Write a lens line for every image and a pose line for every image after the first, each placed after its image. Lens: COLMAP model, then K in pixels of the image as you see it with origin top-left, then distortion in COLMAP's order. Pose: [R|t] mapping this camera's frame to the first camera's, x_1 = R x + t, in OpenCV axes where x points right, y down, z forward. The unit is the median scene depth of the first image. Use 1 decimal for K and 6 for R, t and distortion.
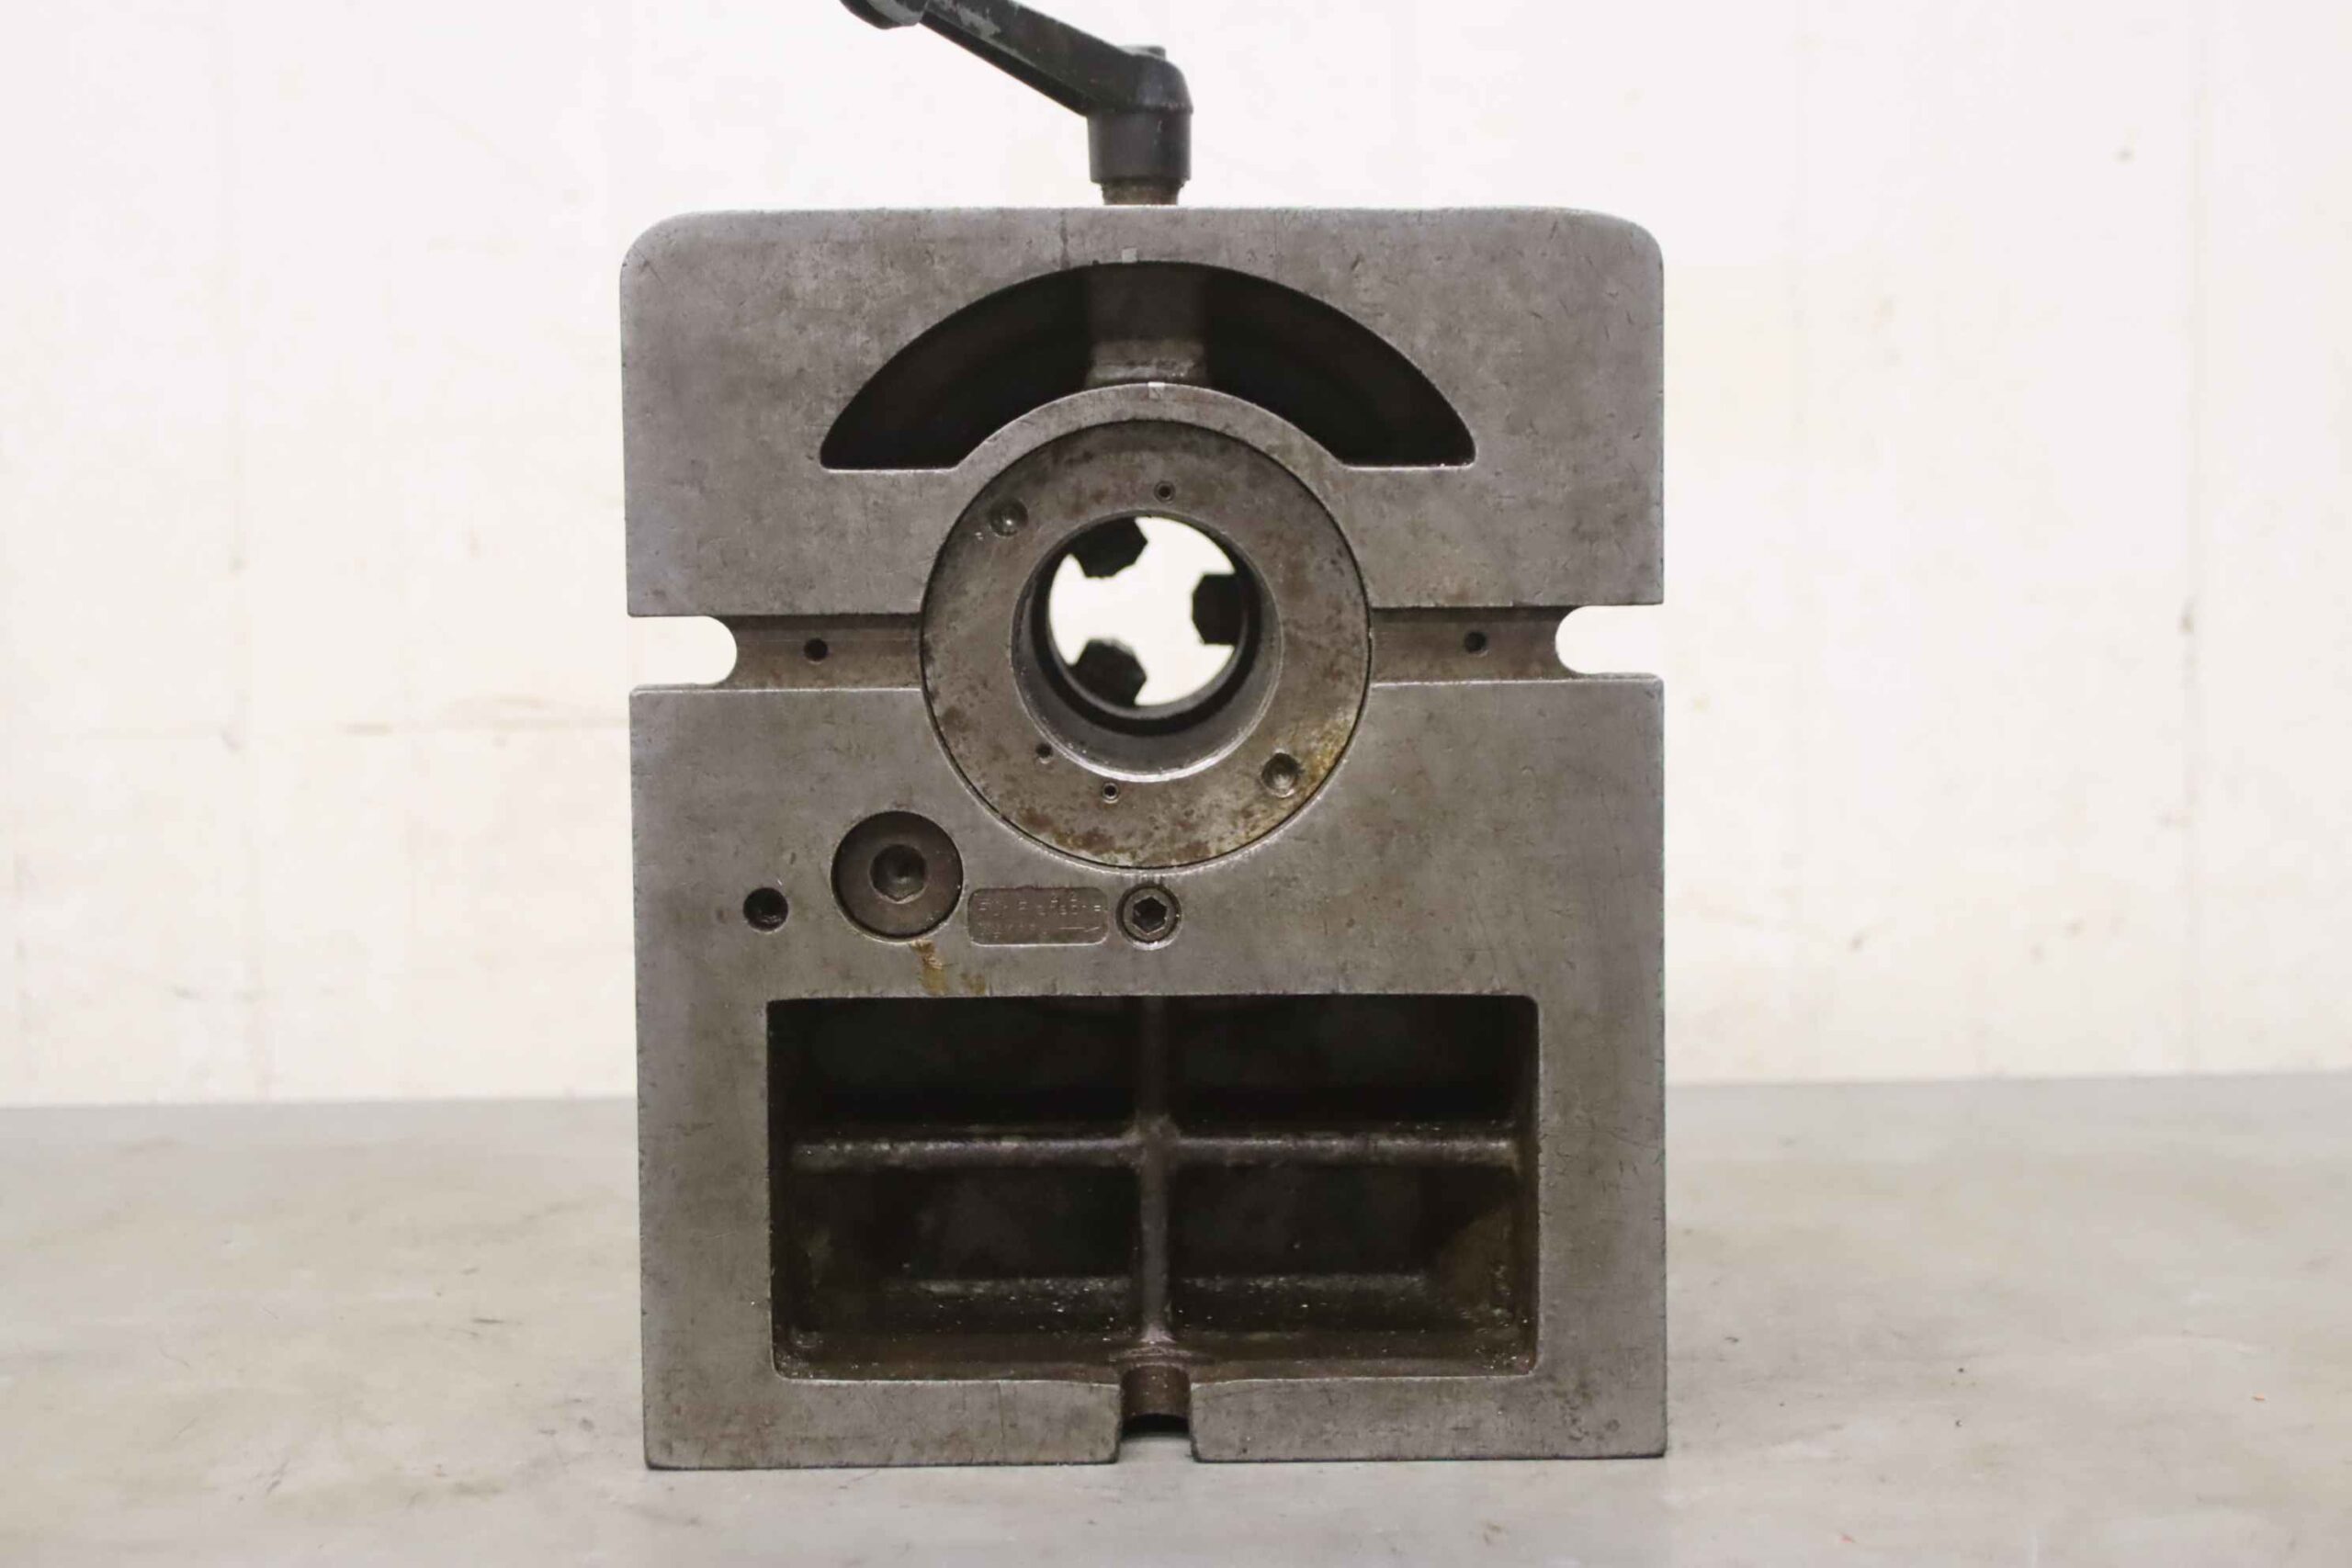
lens RADIAL K [[4482.0, 0, 1176.0], [0, 4482.0, 784.0], [0, 0, 1]] dist [0.187038, 0.114712]
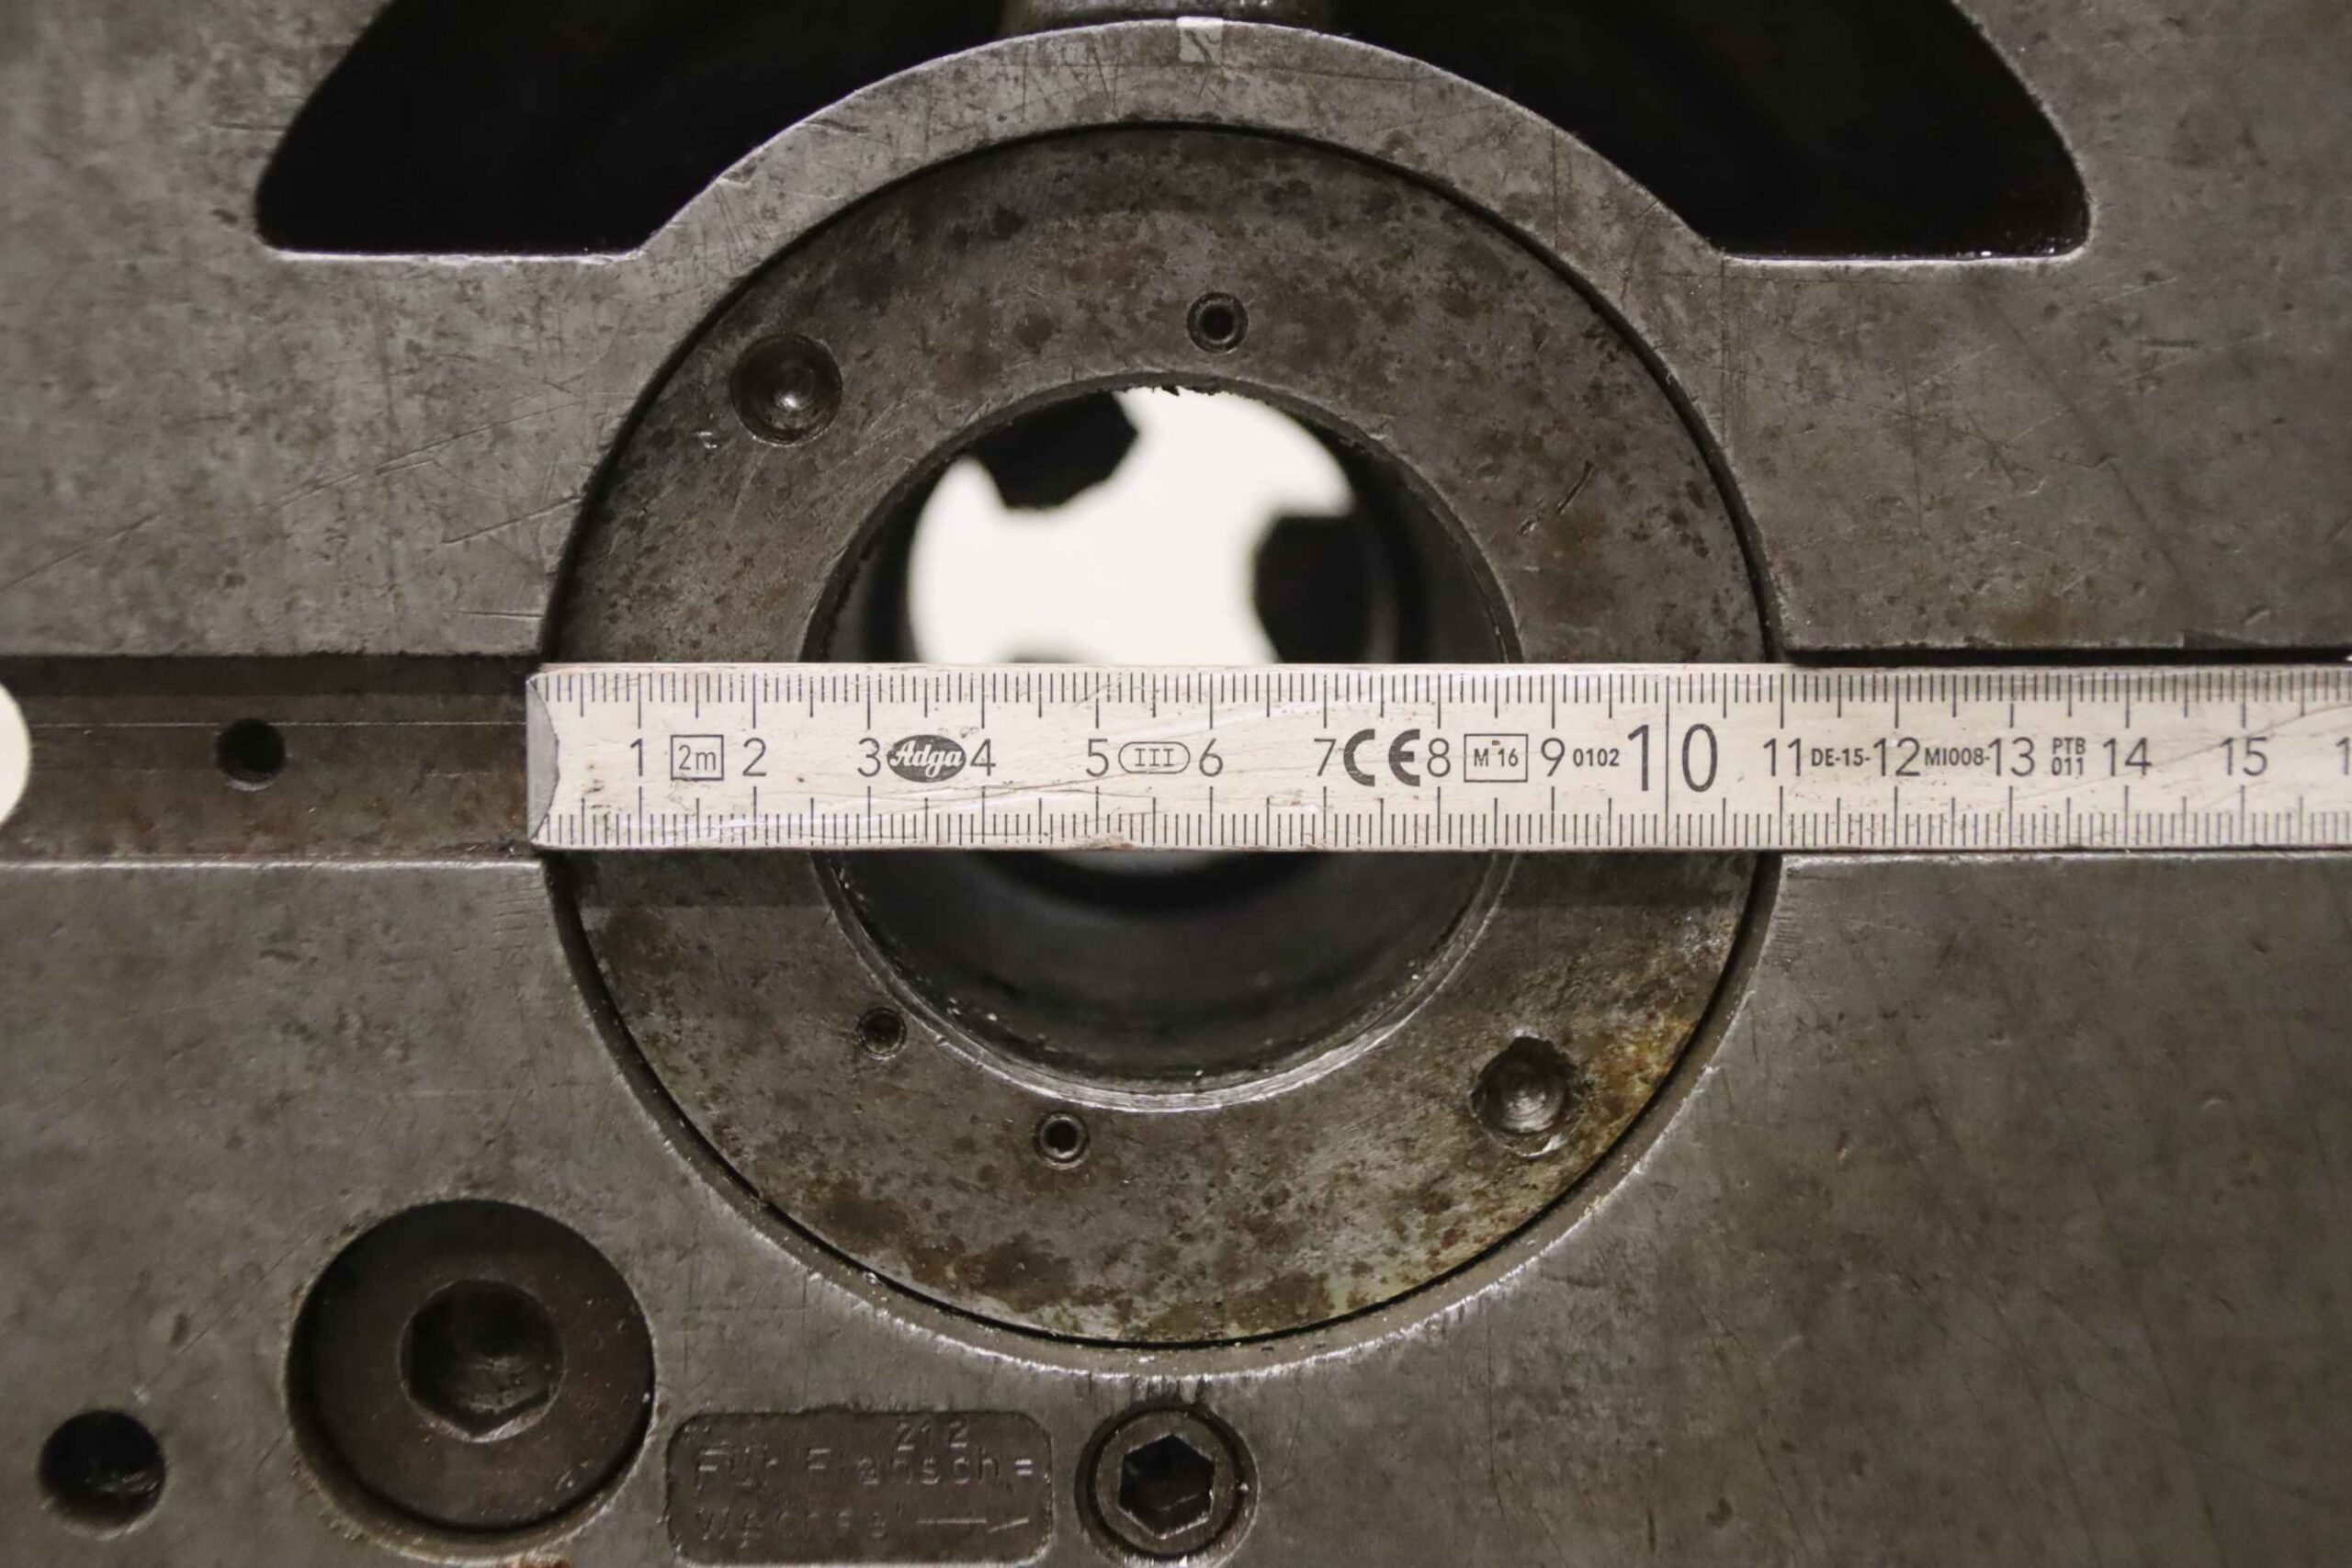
lens RADIAL K [[5873.7, 0, 1176.0], [0, 5873.7, 784.0], [0, 0, 1]] dist [0.256750, 0.112416]
pose [[0.999937, 0.007554, 0.008276, -0.009597], [-0.007680, 0.999853, 0.015355, -0.035140], [-0.008158, -0.015418, 0.999848, 0.523660]]
